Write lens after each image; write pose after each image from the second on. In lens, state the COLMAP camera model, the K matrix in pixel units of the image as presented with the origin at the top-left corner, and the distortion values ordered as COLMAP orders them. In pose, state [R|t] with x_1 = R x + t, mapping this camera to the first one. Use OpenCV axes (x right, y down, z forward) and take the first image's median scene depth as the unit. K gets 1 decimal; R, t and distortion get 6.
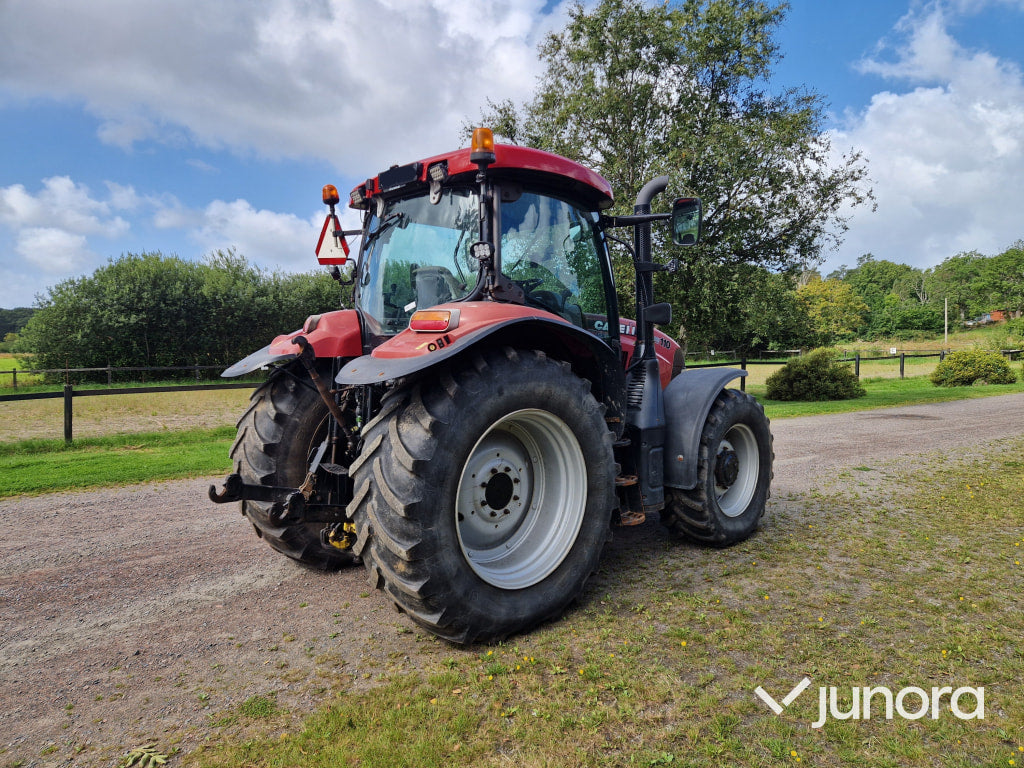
lens RADIAL K [[684.4, 0, 511.0], [0, 684.4, 379.1], [0, 0, 1]] dist [0.074211, -0.067348]
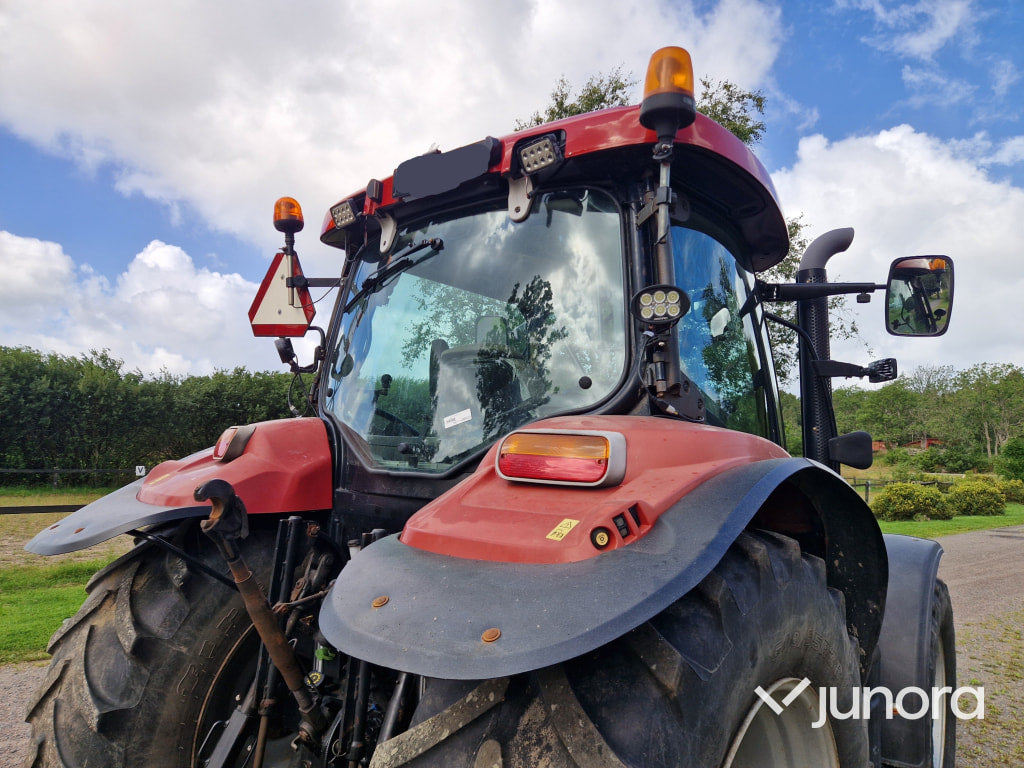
lens RADIAL K [[684.4, 0, 511.0], [0, 684.4, 379.1], [0, 0, 1]] dist [0.074211, -0.067348]
pose [[0.988807, 0.050496, 0.140398, -0.159528], [-0.027243, 0.986273, -0.162859, -0.048771], [-0.146694, 0.157212, 0.976609, 0.457607]]
